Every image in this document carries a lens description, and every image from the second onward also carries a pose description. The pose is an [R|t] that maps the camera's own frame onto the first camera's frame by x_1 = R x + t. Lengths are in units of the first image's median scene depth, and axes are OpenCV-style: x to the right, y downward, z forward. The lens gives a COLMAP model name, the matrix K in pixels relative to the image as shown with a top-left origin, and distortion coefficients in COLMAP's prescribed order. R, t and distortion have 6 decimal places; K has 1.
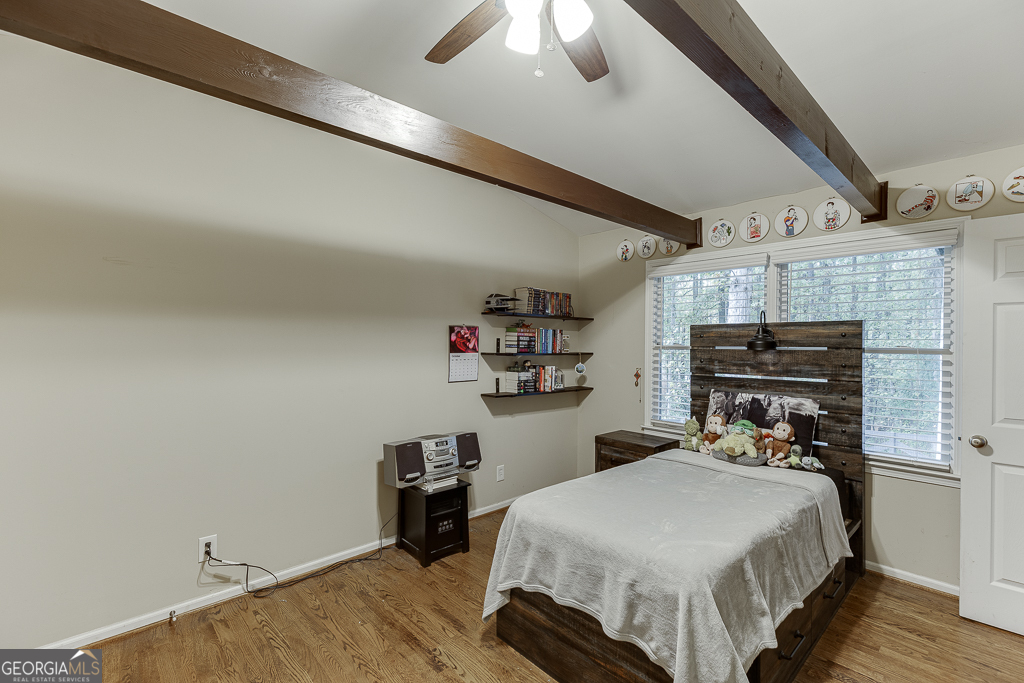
lens RADIAL K [[456.8, 0, 516.0], [0, 456.8, 342.7], [0, 0, 1]] dist [0.005628, -0.002480]
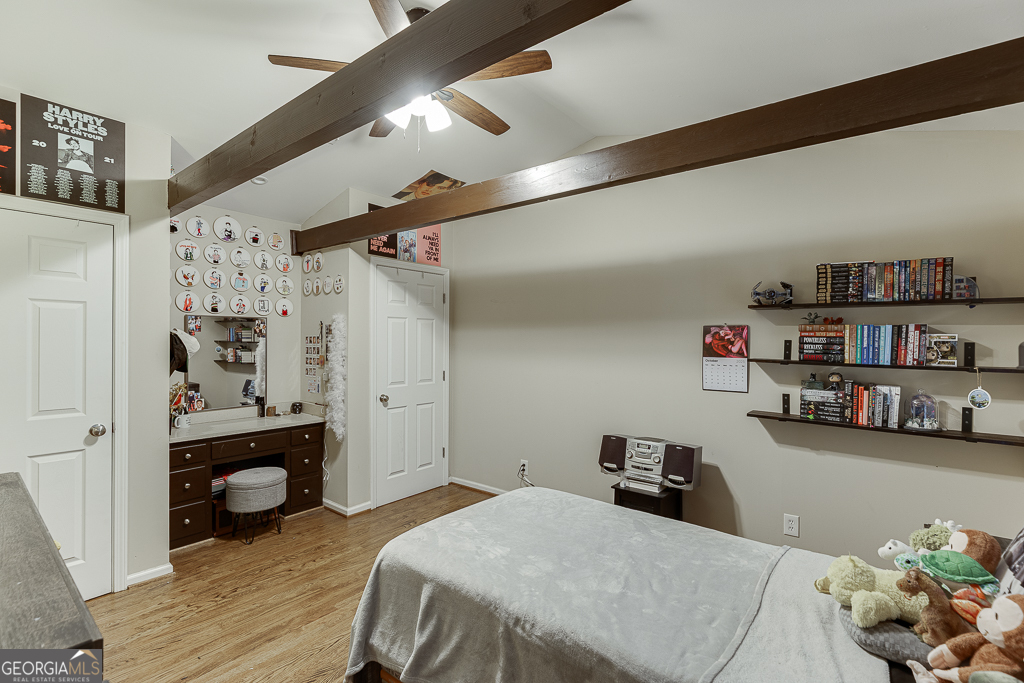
lens RADIAL K [[472.1, 0, 519.8], [0, 472.1, 347.6], [0, 0, 1]] dist [-0.002422, -0.000747]
pose [[0.159909, 0.014291, -0.987028, 0.651804], [-0.005217, 0.999893, 0.013632, -0.005524], [0.987118, 0.002969, 0.159966, 0.460944]]
